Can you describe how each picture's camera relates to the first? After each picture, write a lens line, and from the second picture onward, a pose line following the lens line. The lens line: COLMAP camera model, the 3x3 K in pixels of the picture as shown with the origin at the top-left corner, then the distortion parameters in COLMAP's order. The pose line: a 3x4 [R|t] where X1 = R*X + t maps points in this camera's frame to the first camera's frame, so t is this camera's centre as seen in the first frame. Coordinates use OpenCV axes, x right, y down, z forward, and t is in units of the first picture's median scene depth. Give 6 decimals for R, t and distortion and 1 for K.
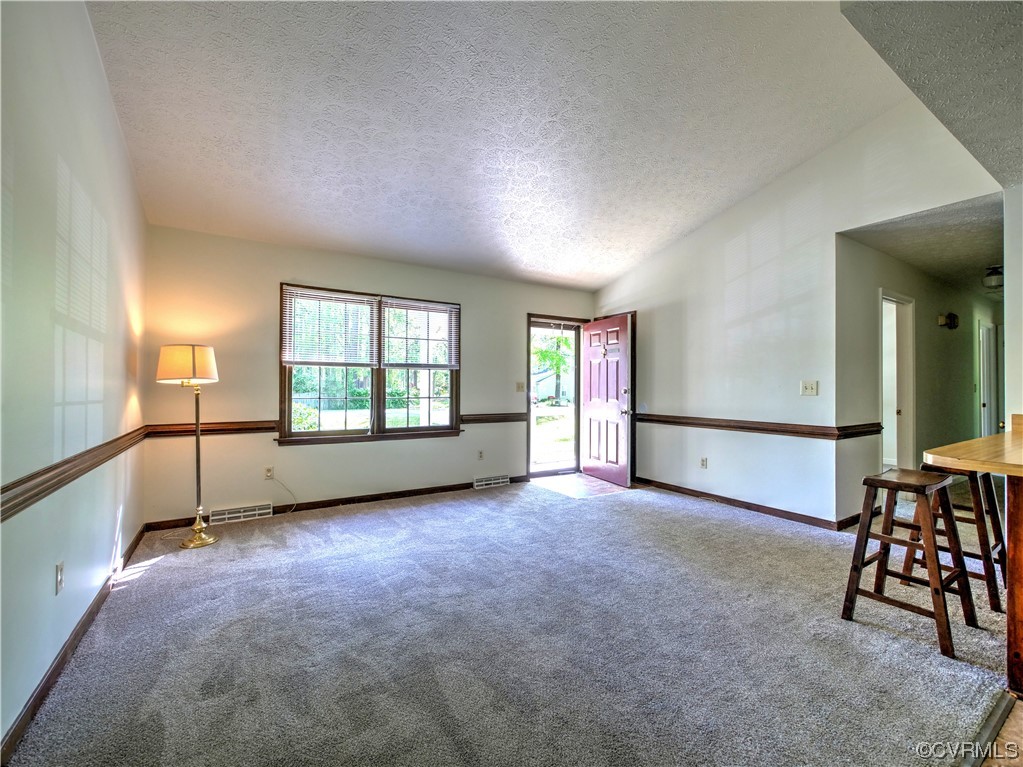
lens RADIAL K [[433.7, 0, 508.3], [0, 433.7, 384.7], [0, 0, 1]] dist [-0.000137, 0.000016]
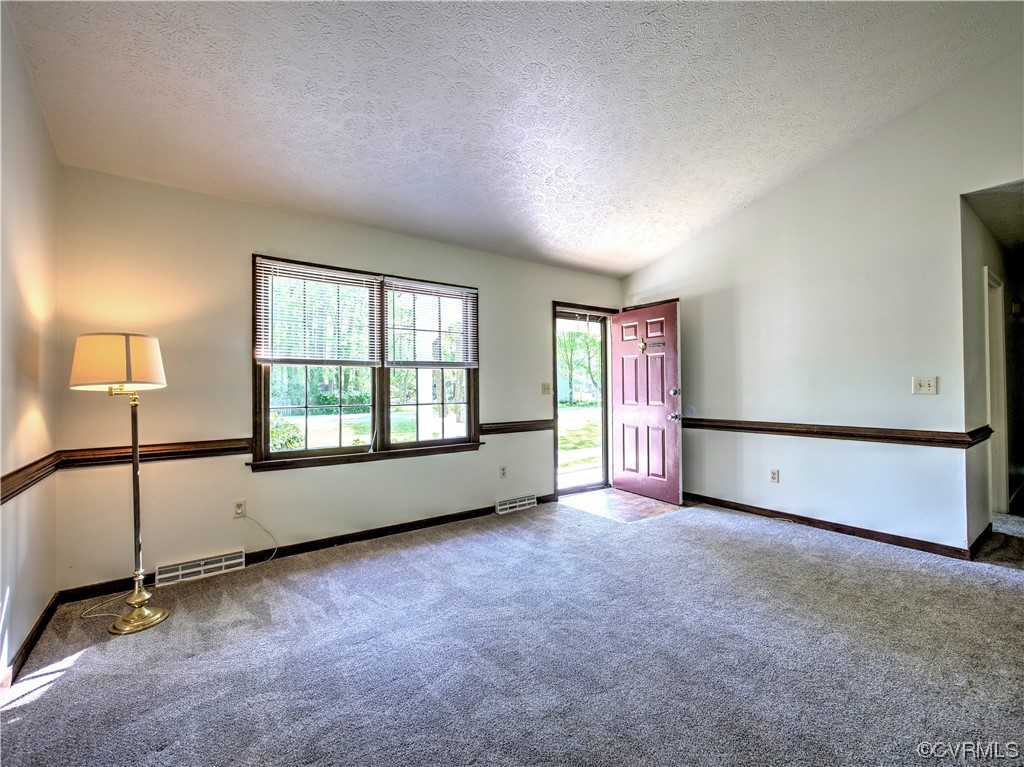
lens RADIAL K [[436.2, 0, 506.9], [0, 436.2, 383.9], [0, 0, 1]] dist [0.000101, -0.000410]
pose [[0.997399, -0.012813, 0.070929, -0.141939], [0.013173, 0.999903, -0.004614, -0.001622], [-0.070863, 0.005537, 0.997471, 0.215741]]
